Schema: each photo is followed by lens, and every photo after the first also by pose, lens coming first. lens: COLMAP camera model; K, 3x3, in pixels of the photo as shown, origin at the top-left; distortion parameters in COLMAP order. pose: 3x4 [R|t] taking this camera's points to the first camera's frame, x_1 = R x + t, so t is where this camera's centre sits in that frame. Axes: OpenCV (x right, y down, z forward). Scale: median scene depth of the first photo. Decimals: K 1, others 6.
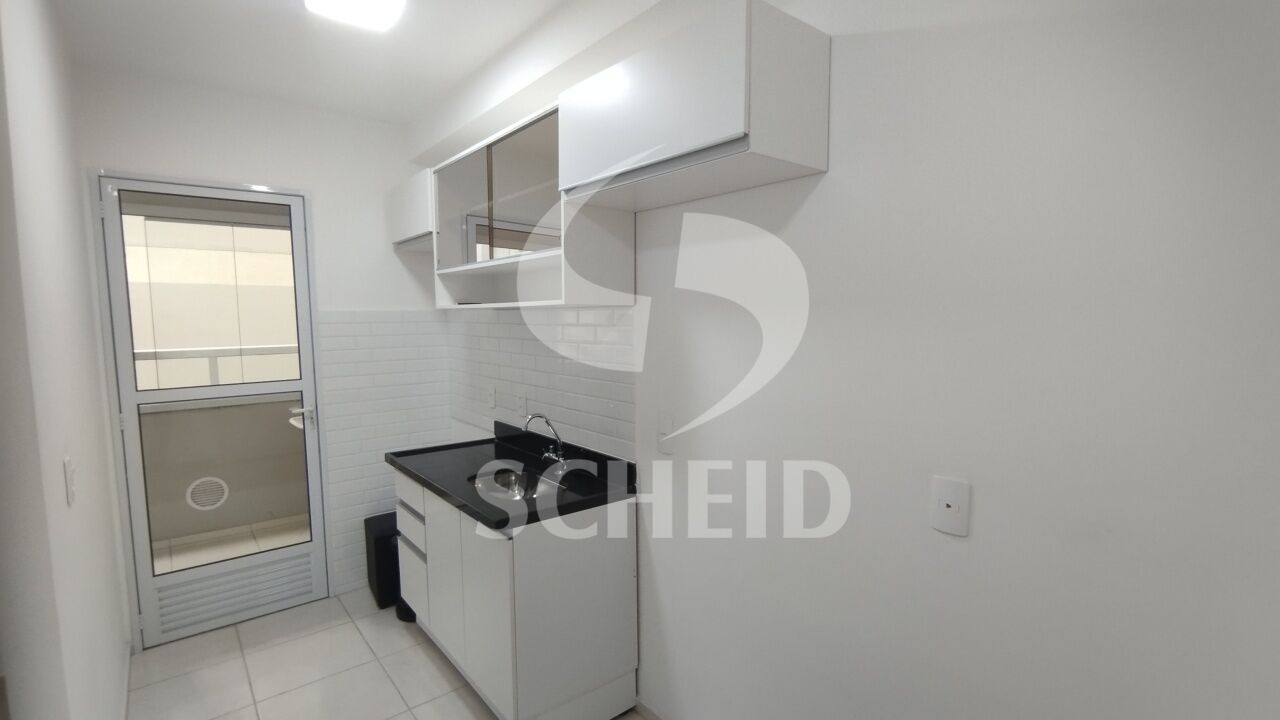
lens RADIAL K [[589.3, 0, 664.5], [0, 589.3, 361.3], [0, 0, 1]] dist [0.007934, -0.000110]
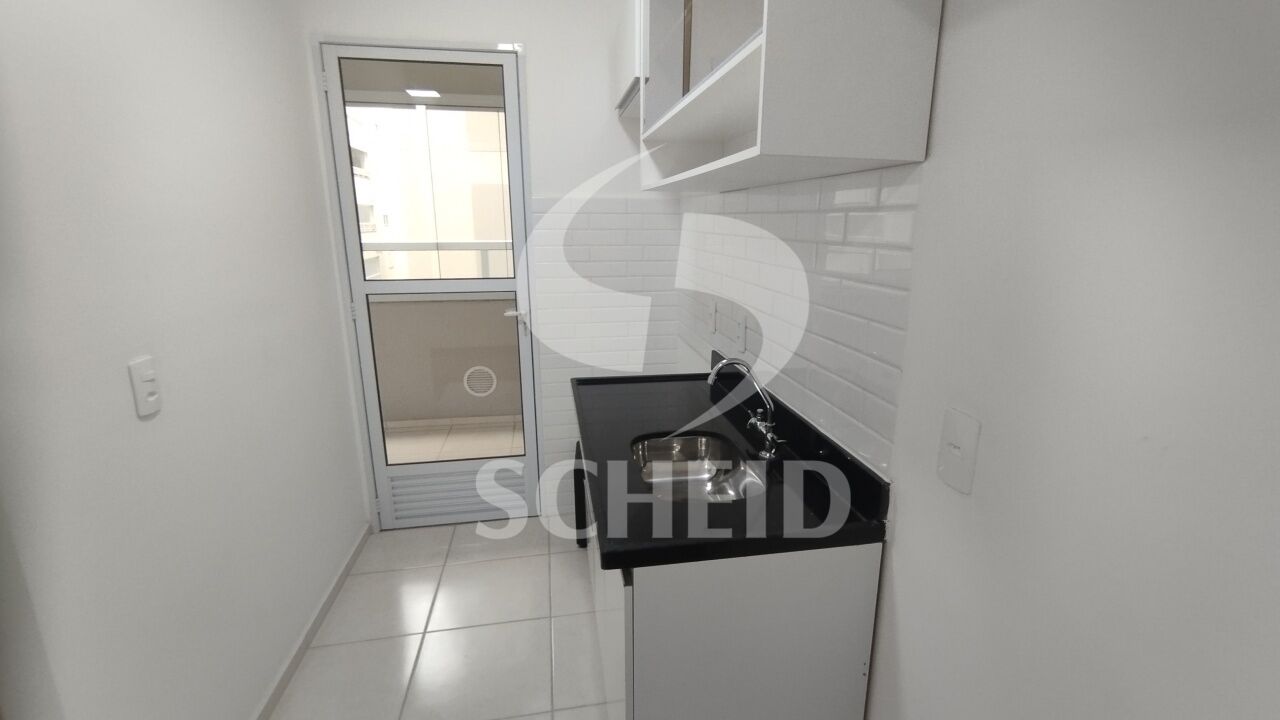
lens RADIAL K [[589.3, 0, 664.5], [0, 589.3, 361.3], [0, 0, 1]] dist [0.007934, -0.000110]
pose [[0.872922, 0.125063, -0.471557, 0.007558], [-0.050470, 0.984547, 0.167688, -0.005848], [0.485242, -0.122579, 0.865745, 0.366143]]
